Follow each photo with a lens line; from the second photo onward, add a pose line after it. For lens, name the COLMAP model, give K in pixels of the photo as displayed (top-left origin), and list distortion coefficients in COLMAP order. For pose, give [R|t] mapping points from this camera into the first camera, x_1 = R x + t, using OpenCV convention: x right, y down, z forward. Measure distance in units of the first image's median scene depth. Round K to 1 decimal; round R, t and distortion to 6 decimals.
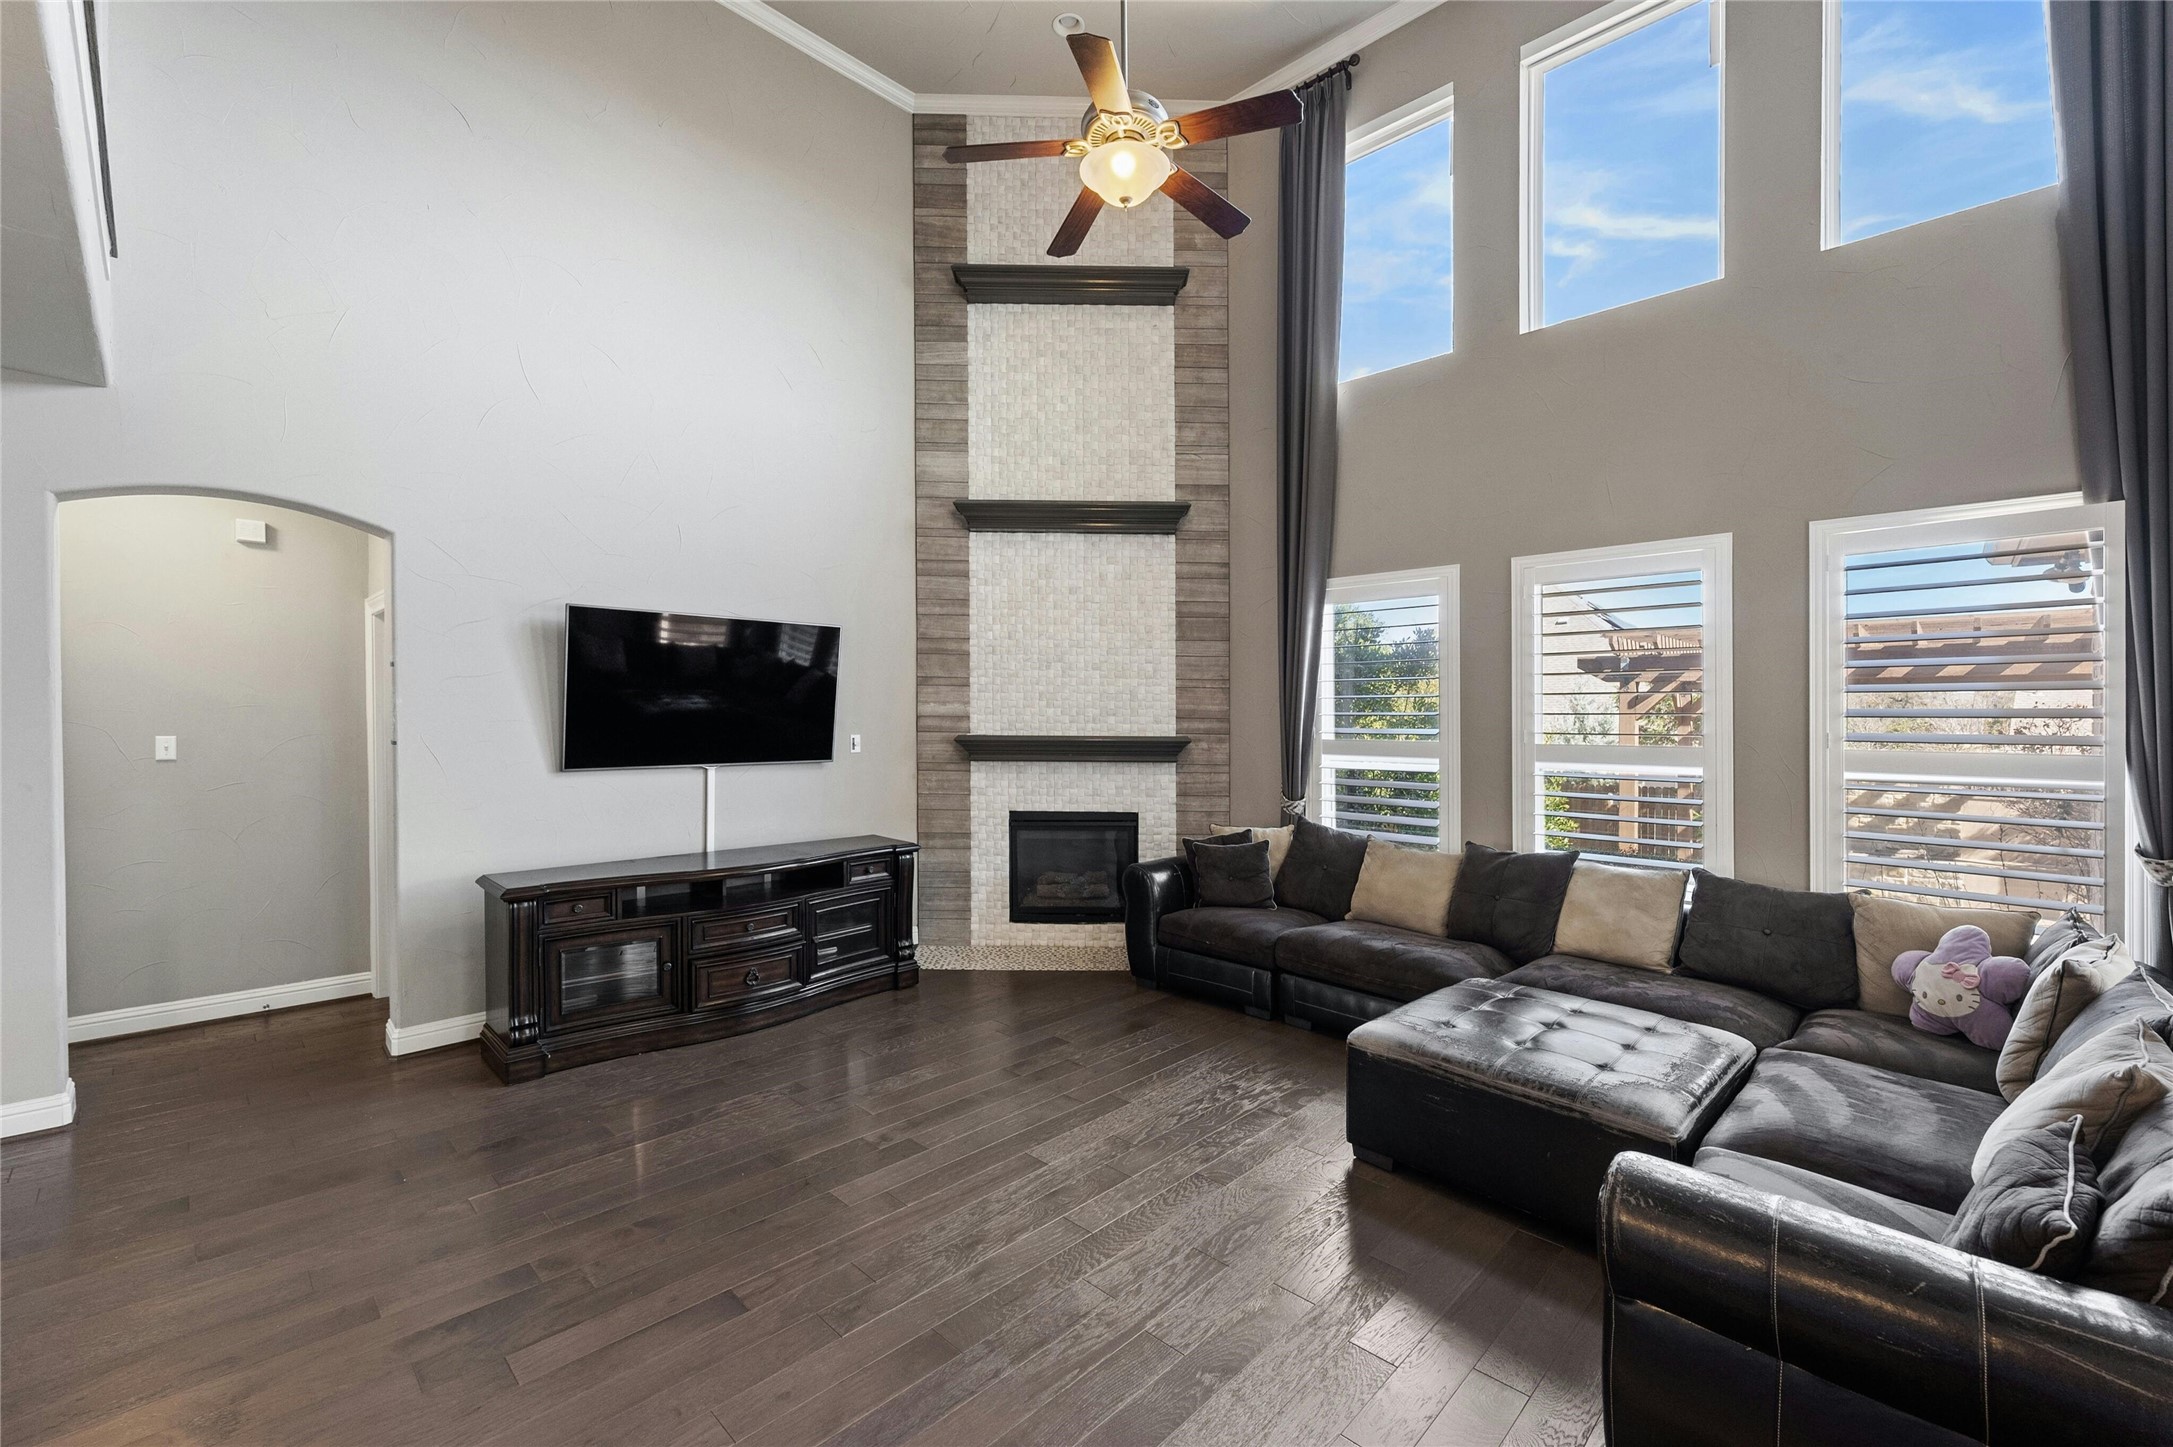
lens RADIAL K [[890.4, 0, 1086.4], [0, 890.4, 716.8], [0, 0, 1]] dist [-0.000284, 0.000001]
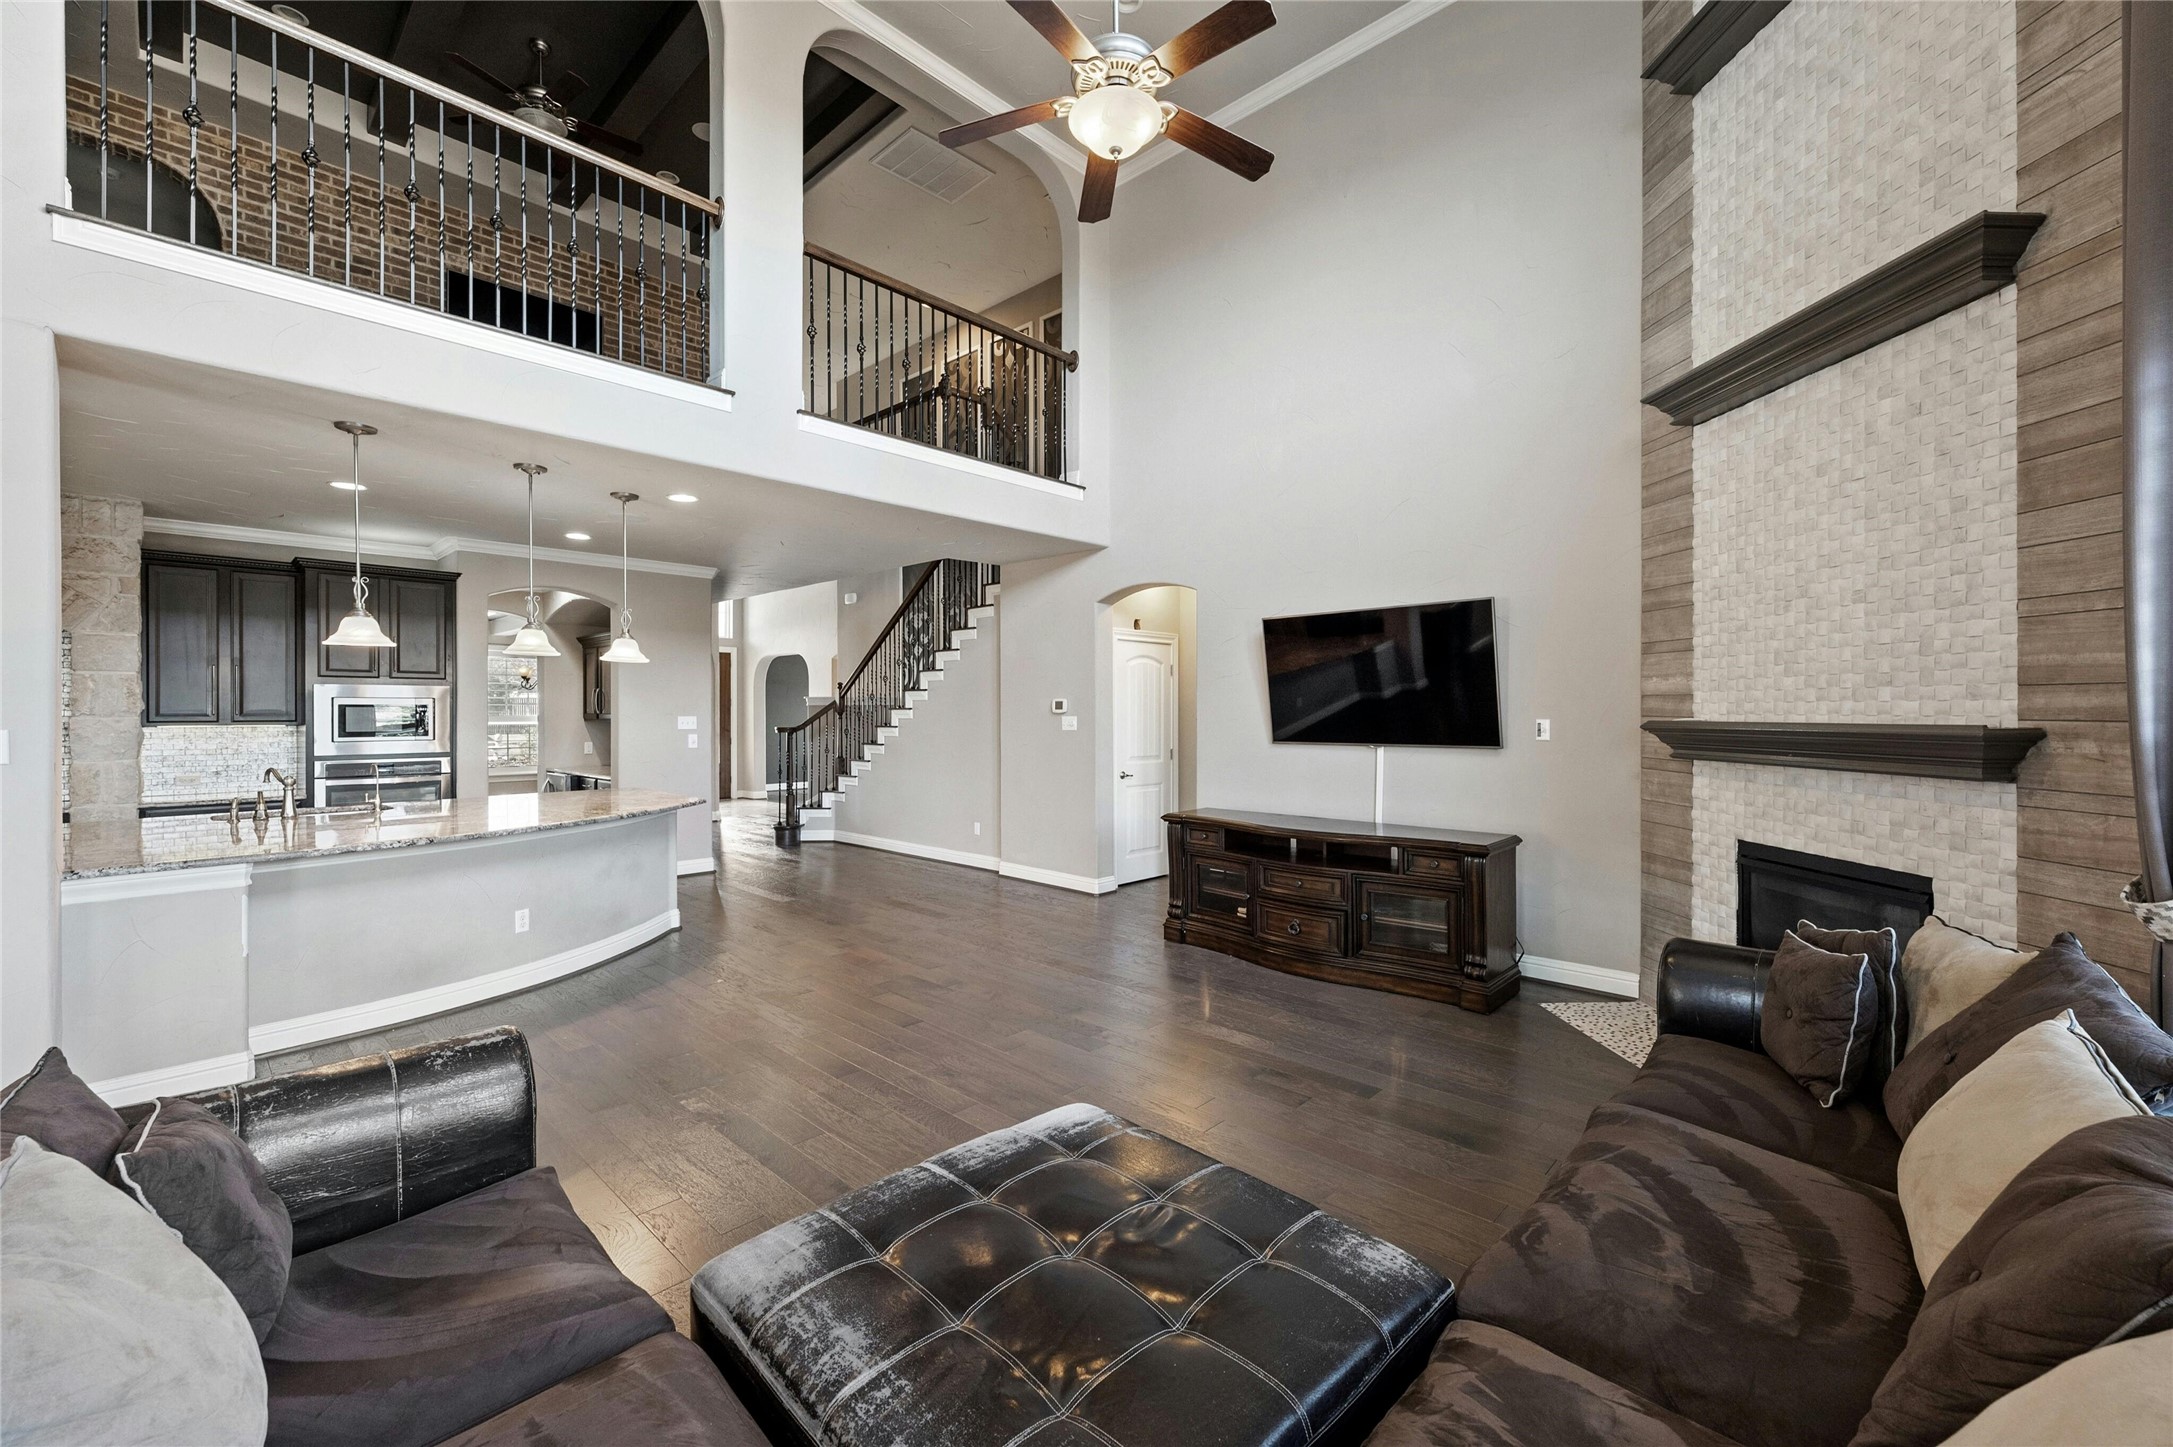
lens RADIAL K [[888.8, 0, 1099.3], [0, 888.8, 713.7], [0, 0, 1]] dist [-0.001500, 0.000158]
pose [[0.011915, -0.005677, -0.999913, 0.548954], [0.004624, 0.999974, -0.005622, 0.016191], [0.999918, -0.004557, 0.011941, 0.529273]]
